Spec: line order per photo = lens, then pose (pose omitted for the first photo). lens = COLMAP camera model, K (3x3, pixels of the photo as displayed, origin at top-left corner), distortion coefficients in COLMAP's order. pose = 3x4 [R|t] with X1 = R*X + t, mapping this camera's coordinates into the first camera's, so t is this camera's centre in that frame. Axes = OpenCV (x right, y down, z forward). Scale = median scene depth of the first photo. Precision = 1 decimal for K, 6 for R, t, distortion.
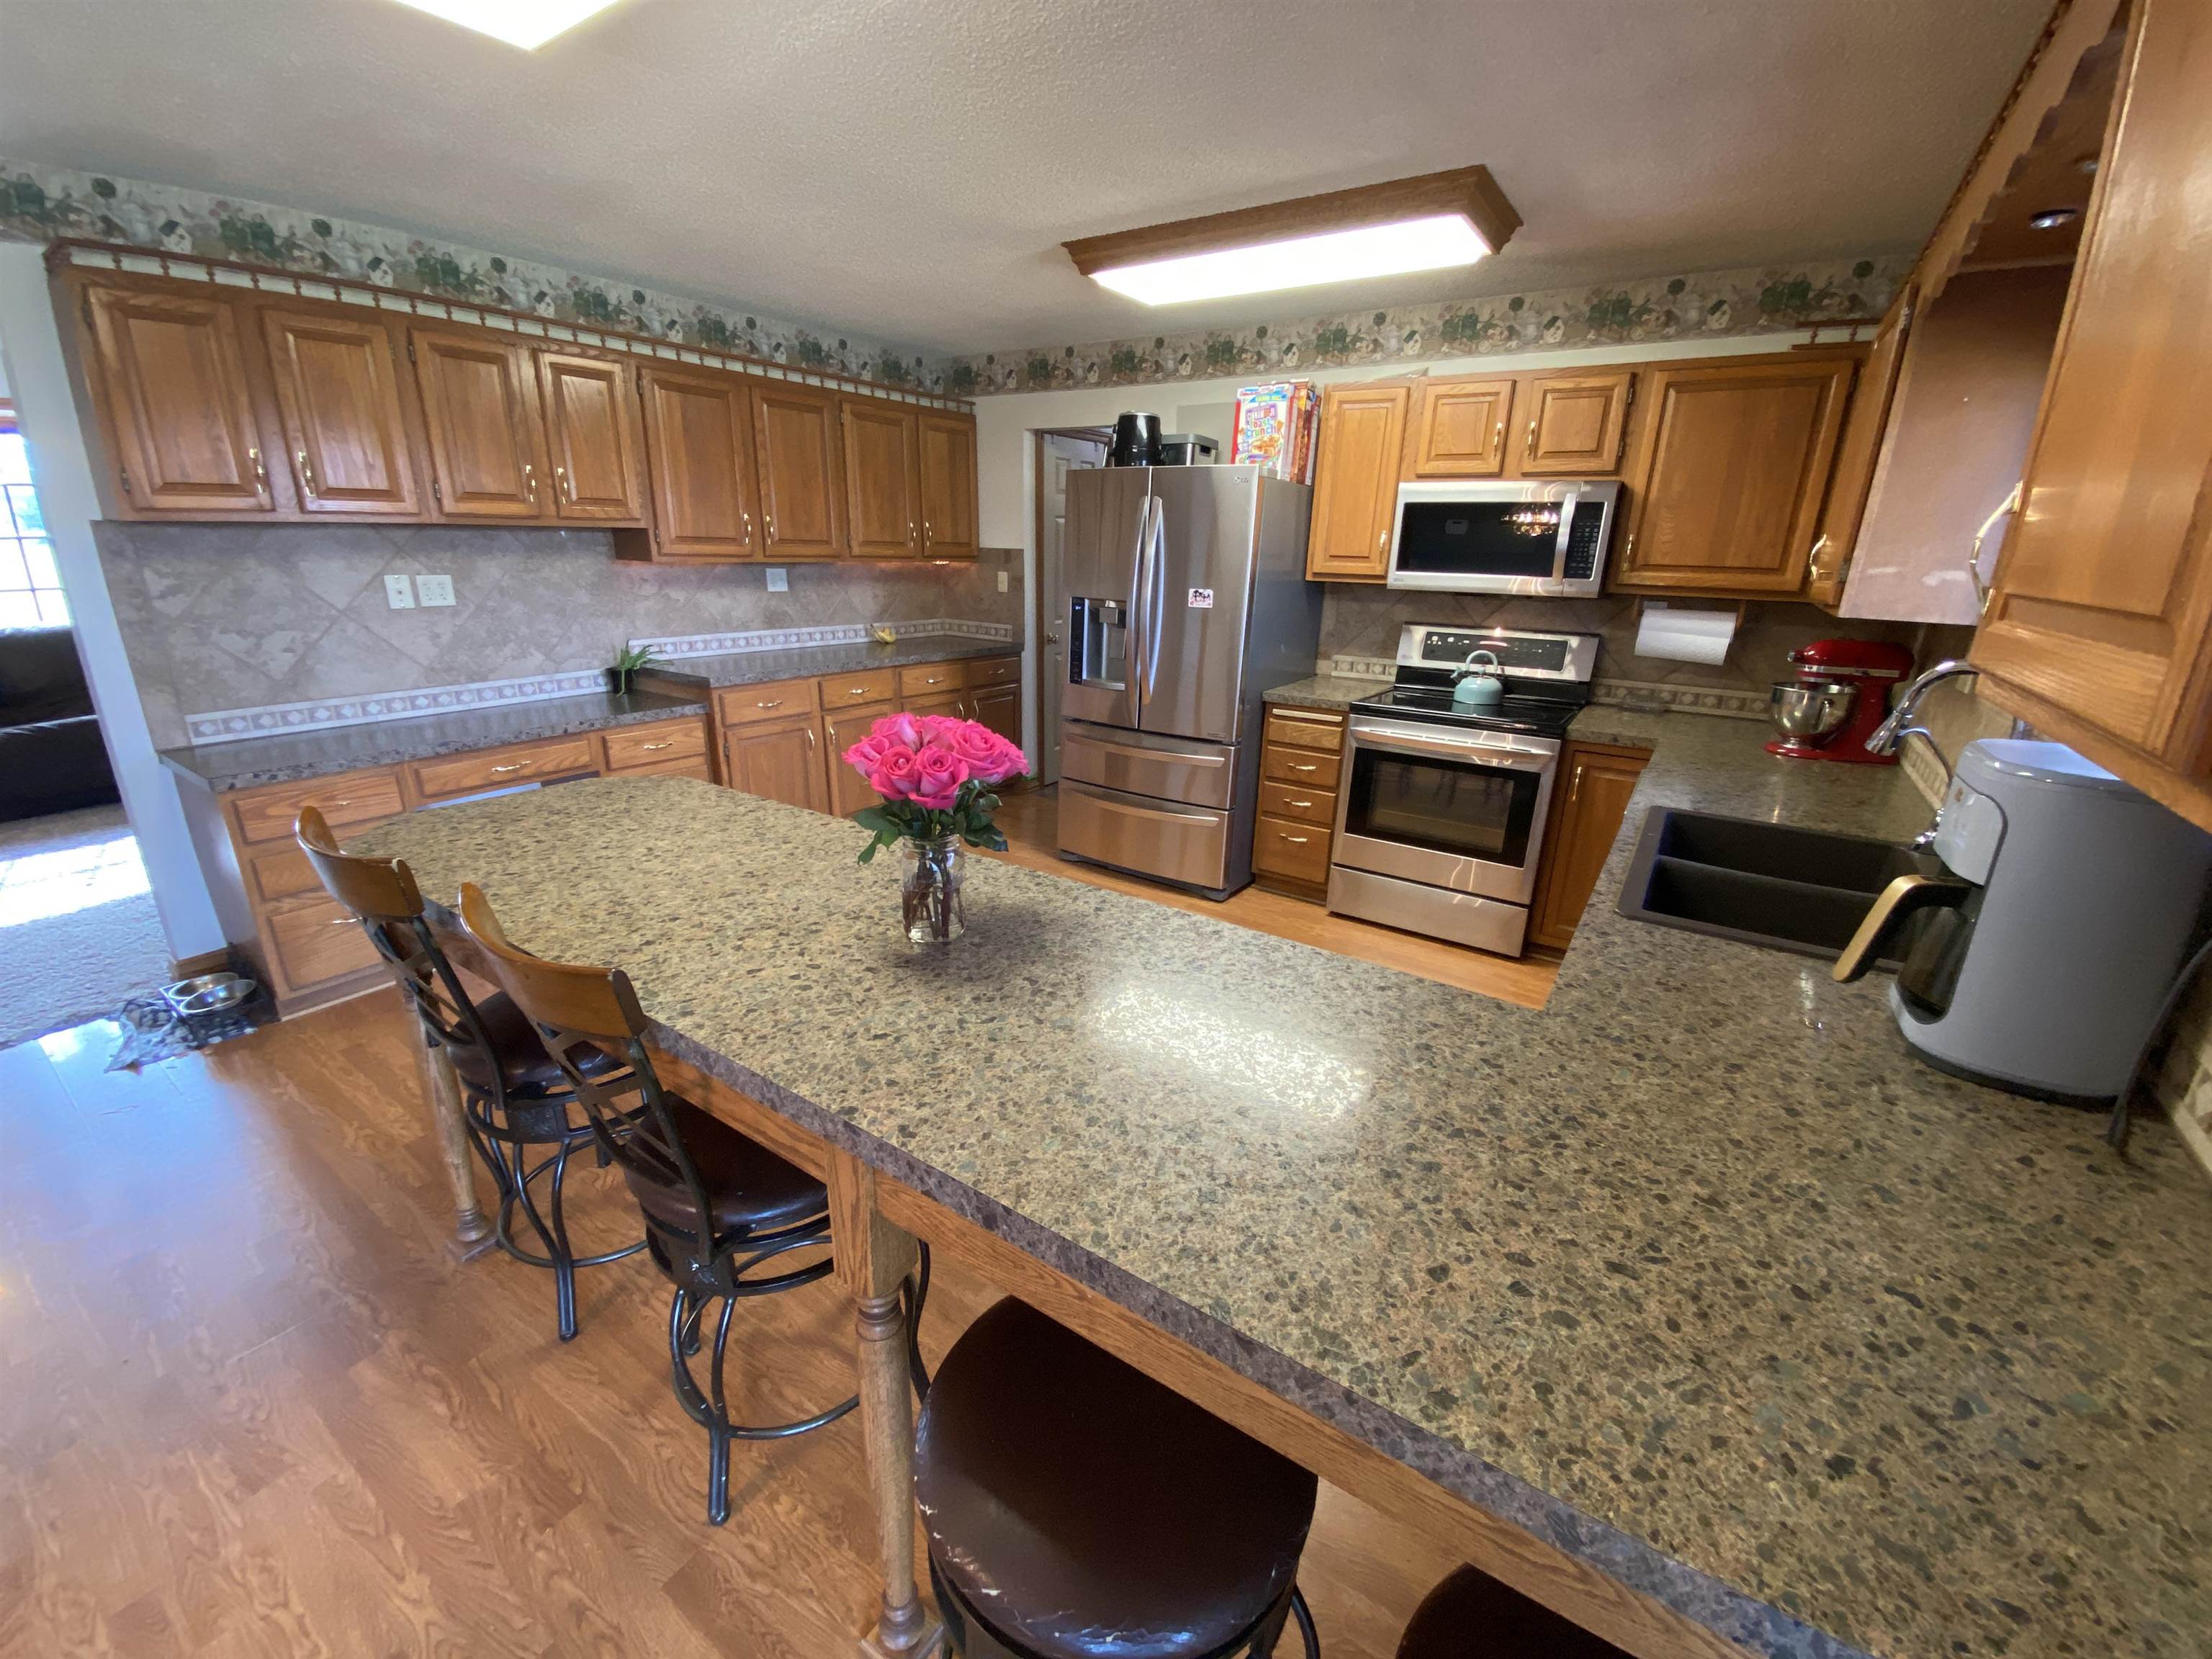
lens RADIAL K [[883.8, 0, 1110.5], [0, 883.8, 835.7], [0, 0, 1]] dist [0.017096, -0.018212]
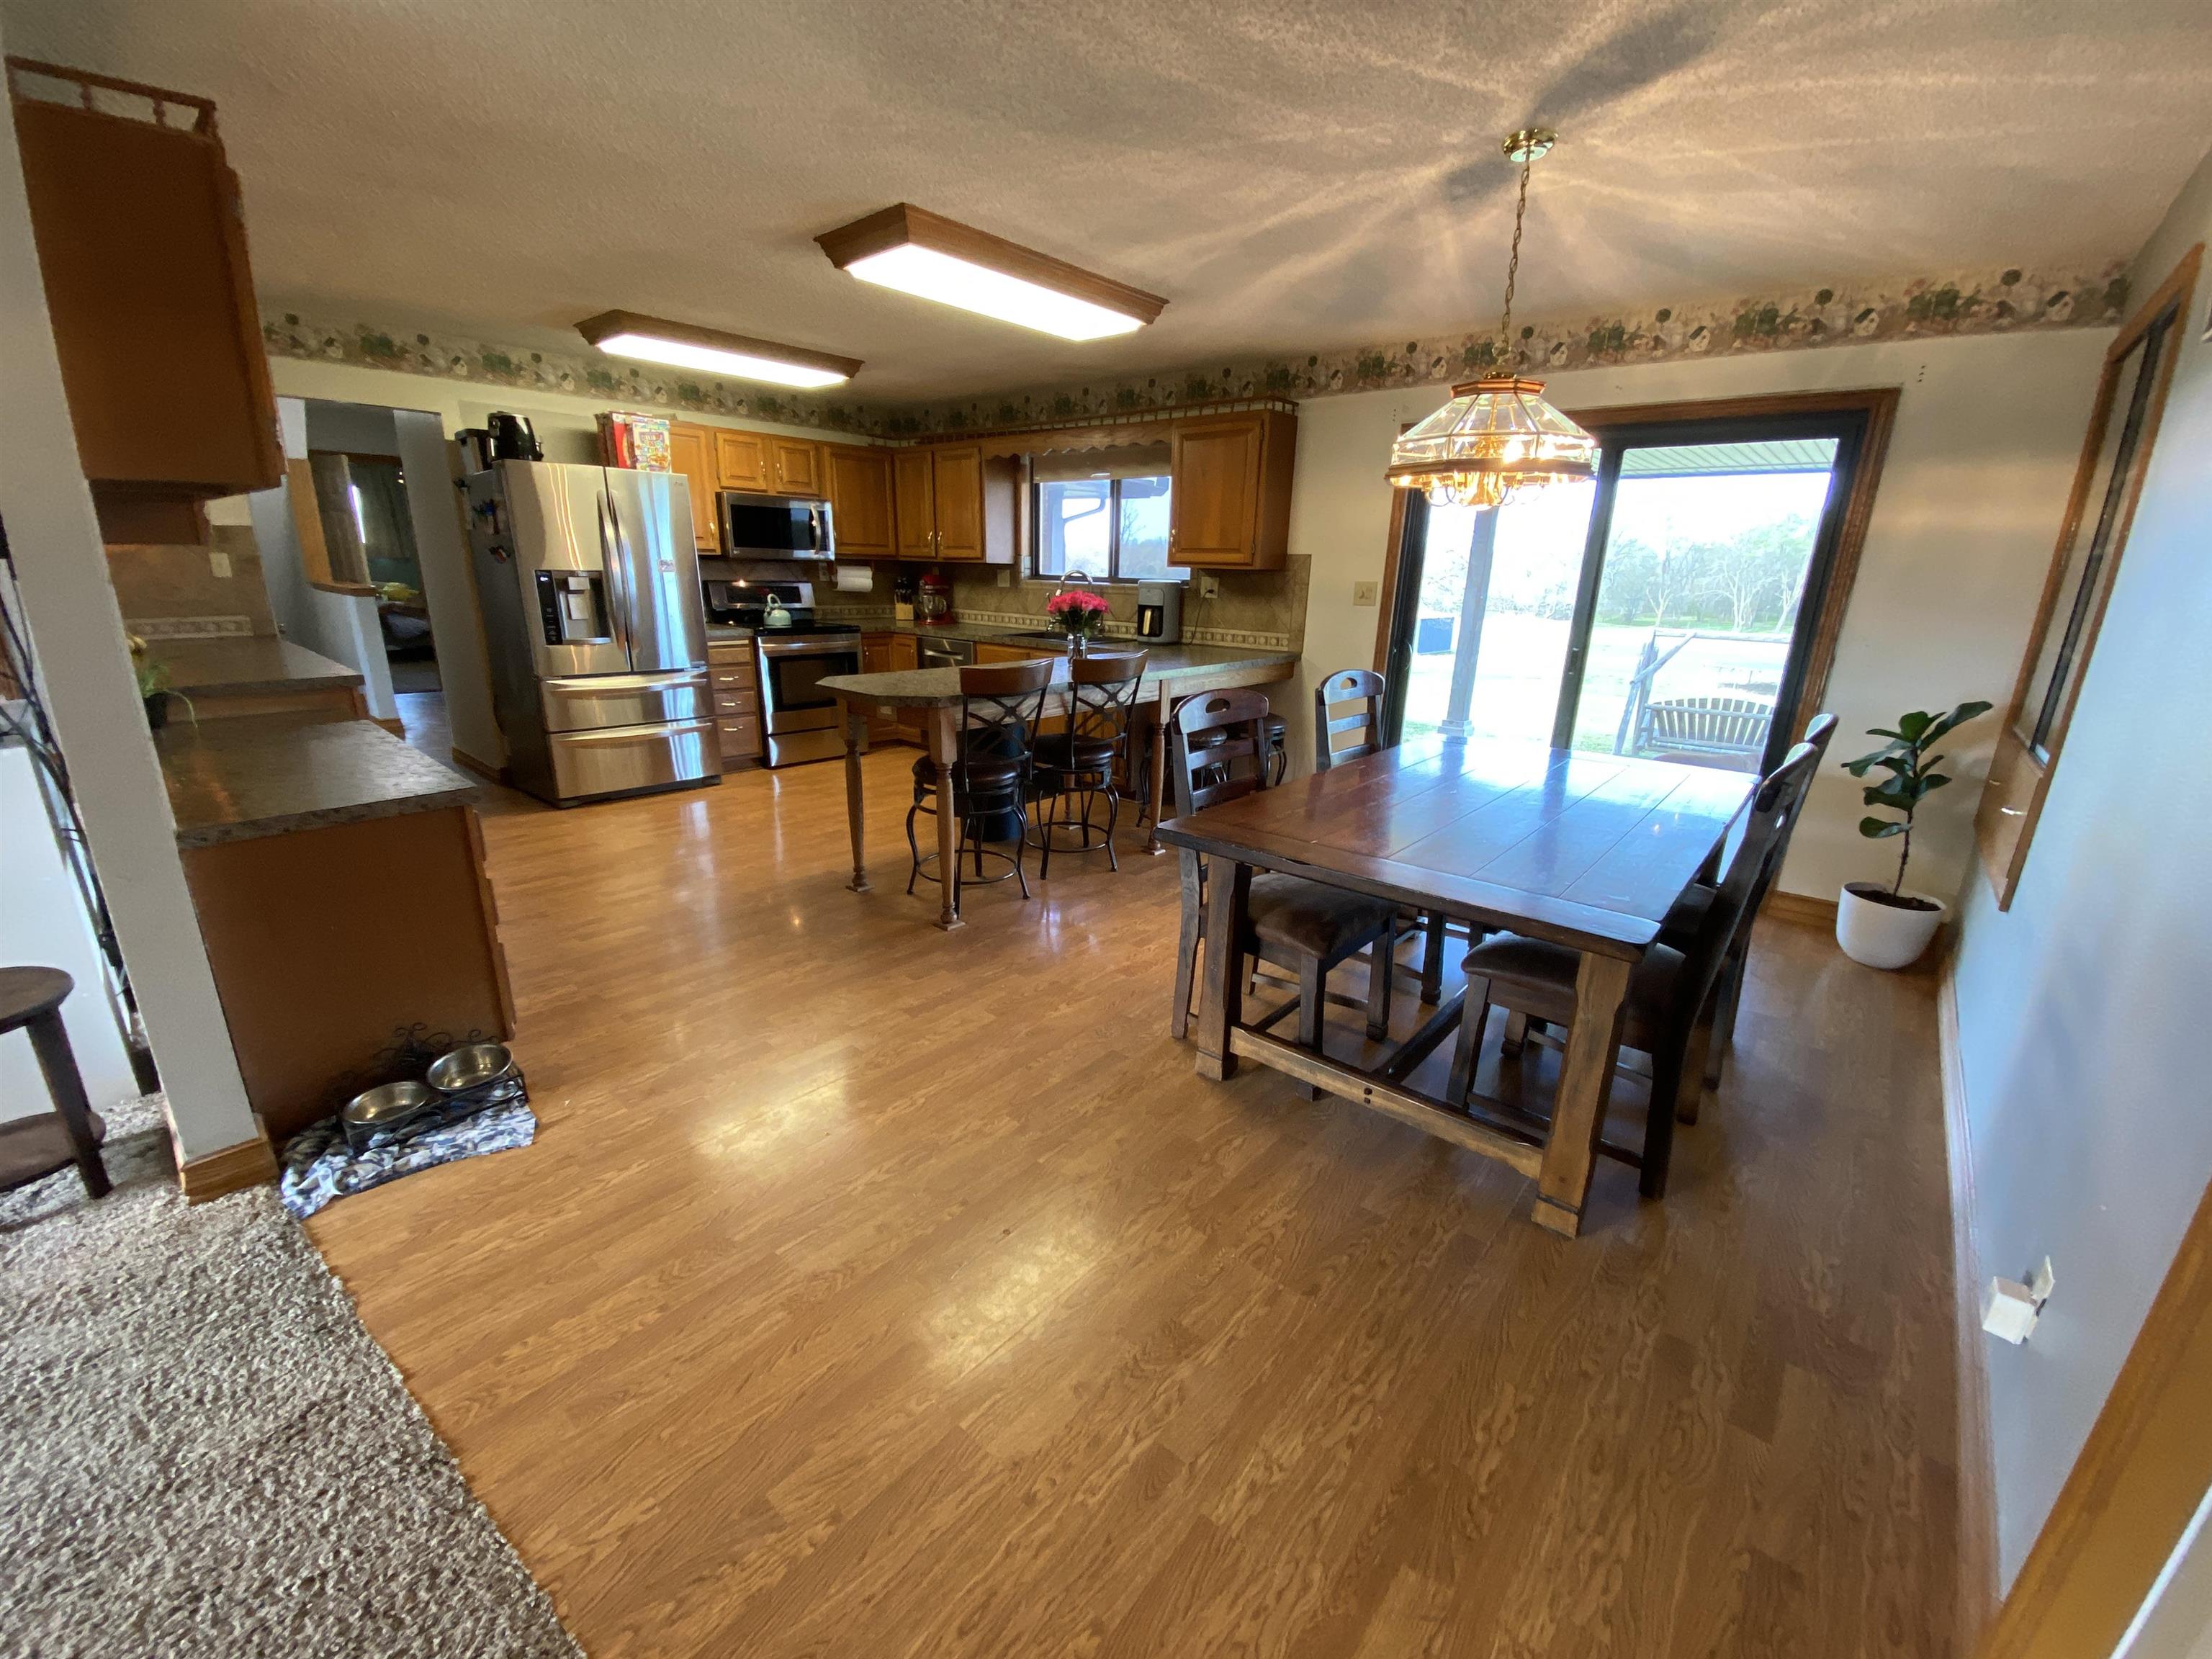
lens RADIAL K [[886.8, 0, 1104.9], [0, 886.8, 840.7], [0, 0, 1]] dist [0.026777, -0.026178]
pose [[0.128519, -0.315872, 0.940057, -1.273504], [0.291812, 0.917997, 0.268565, -0.049980], [-0.947802, 0.239804, 0.210155, 0.155925]]
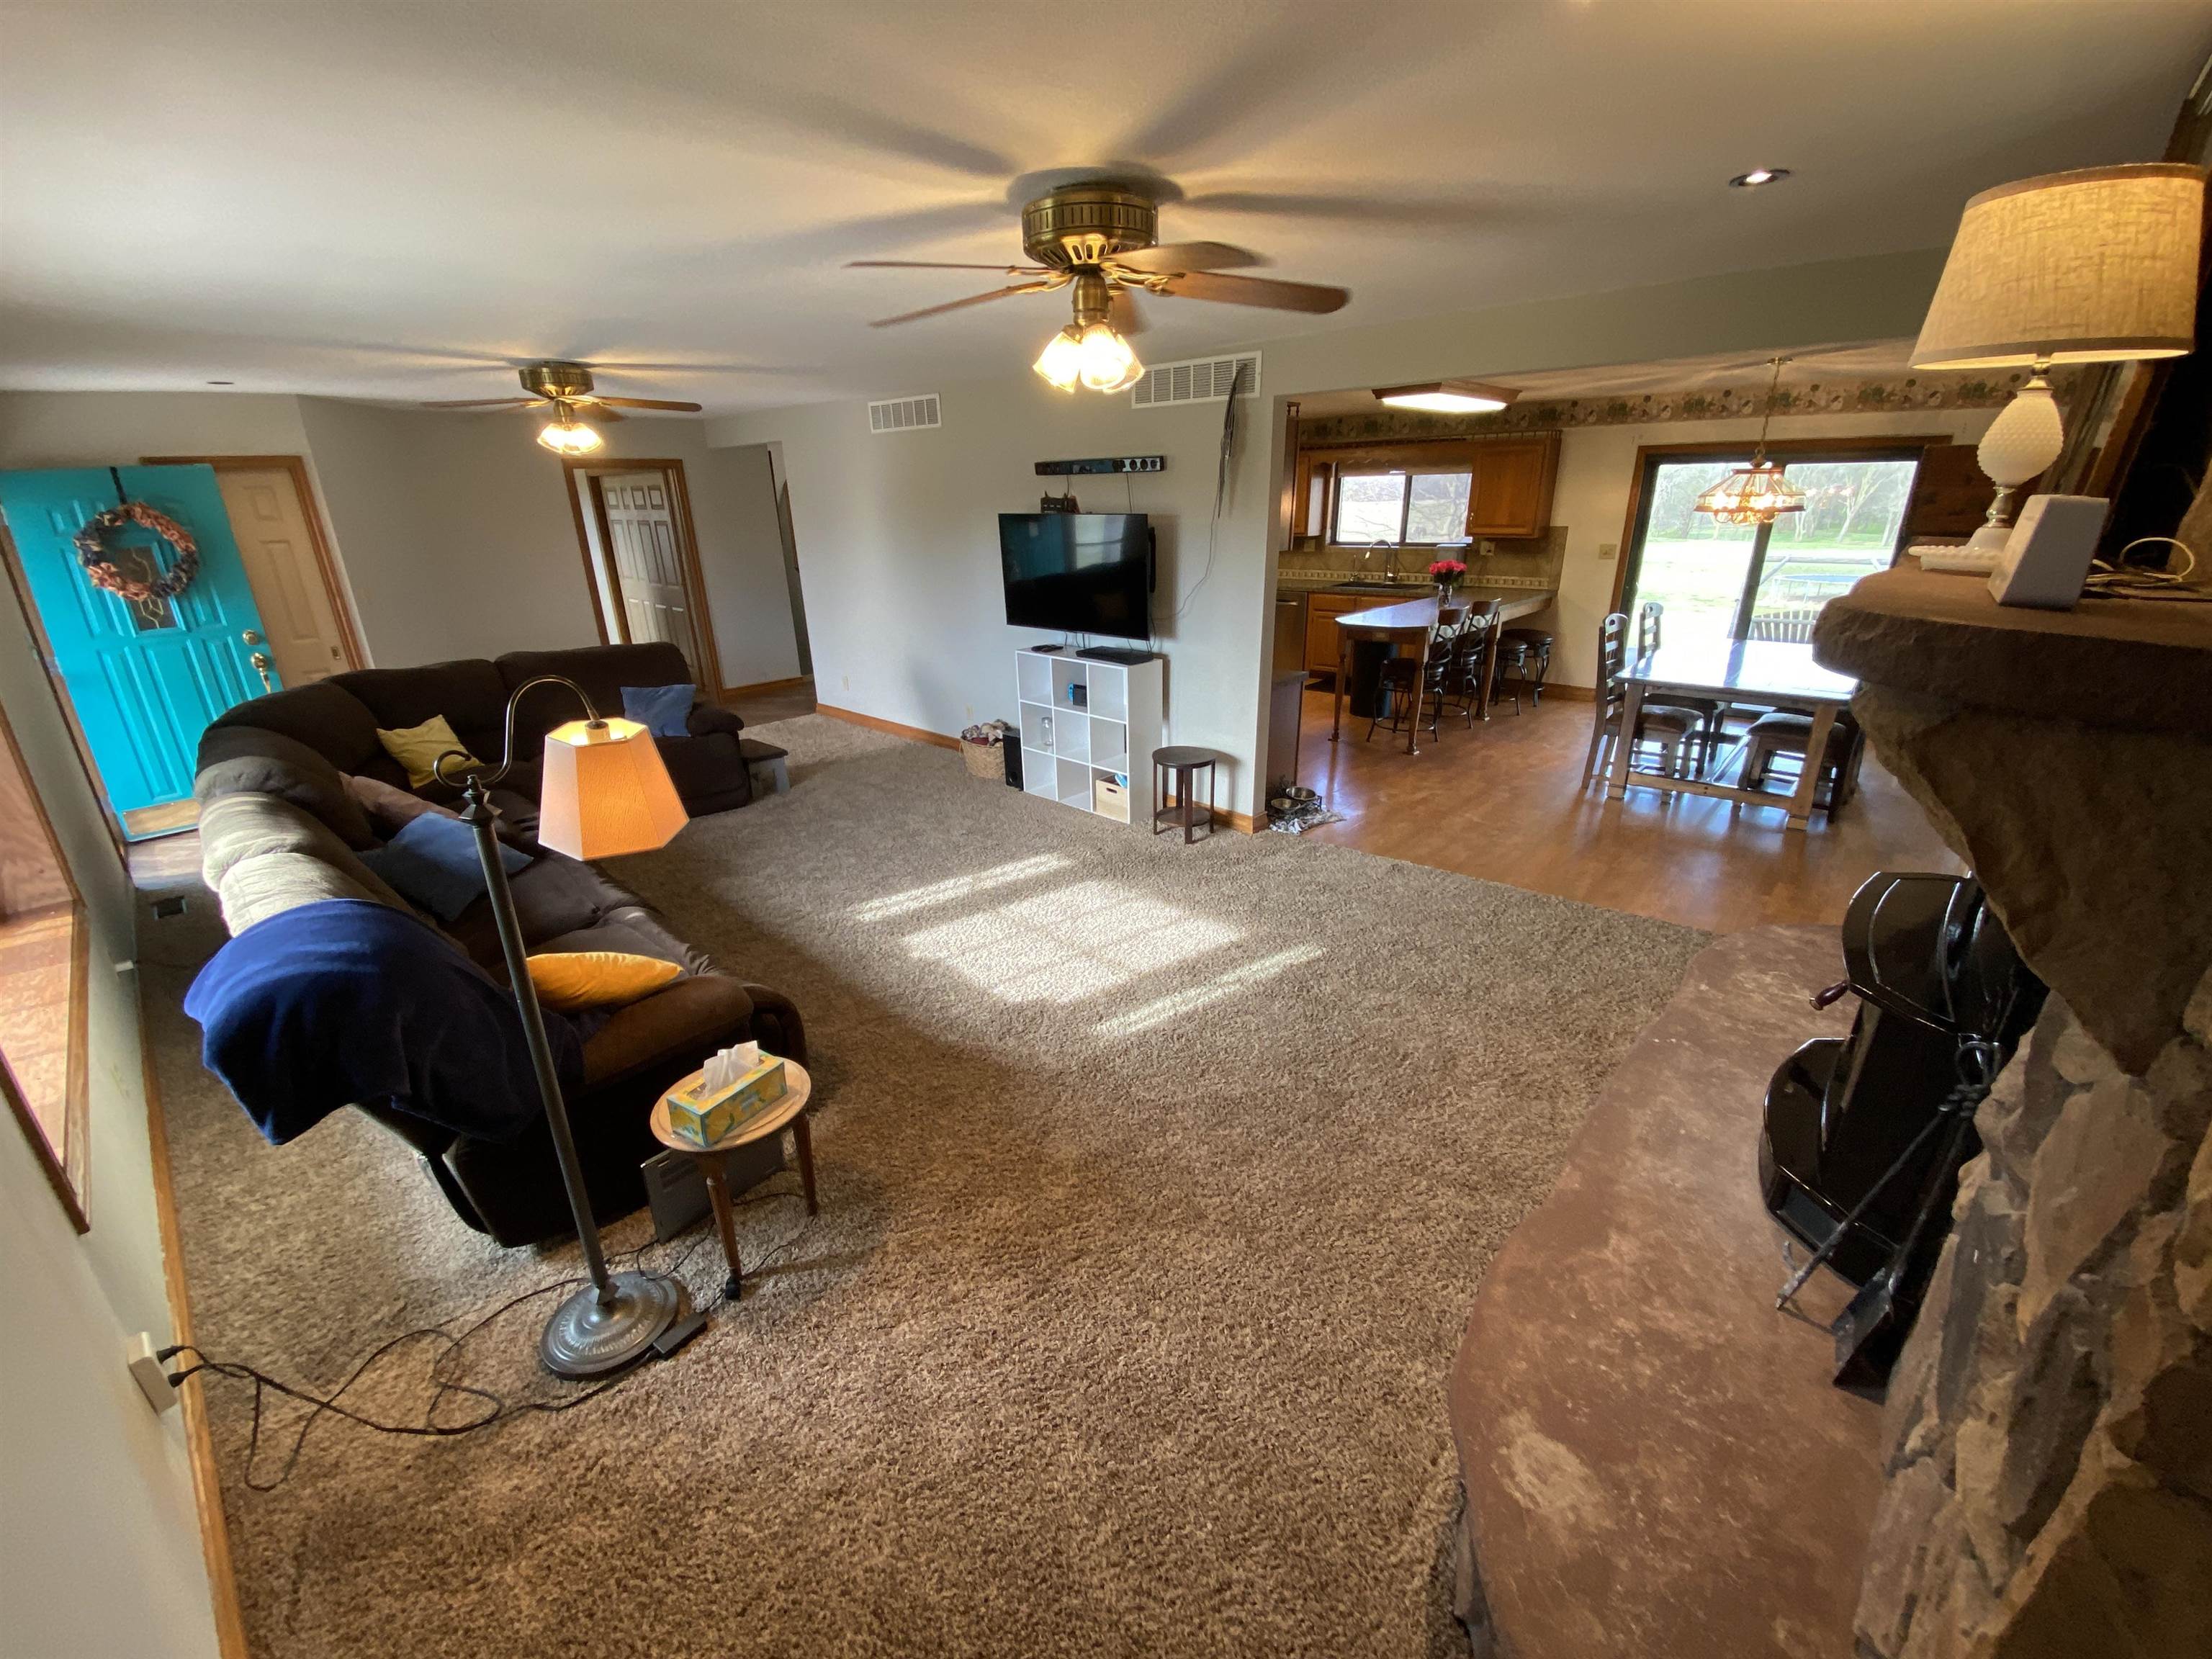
lens RADIAL K [[882.4, 0, 1121.3], [0, 882.4, 830.4], [0, 0, 1]] dist [0.027388, -0.017854]
pose [[0.142002, -0.373245, 0.916801, -2.215828], [0.334548, 0.889782, 0.310427, -0.371969], [-0.931619, 0.262633, 0.251219, 0.702658]]
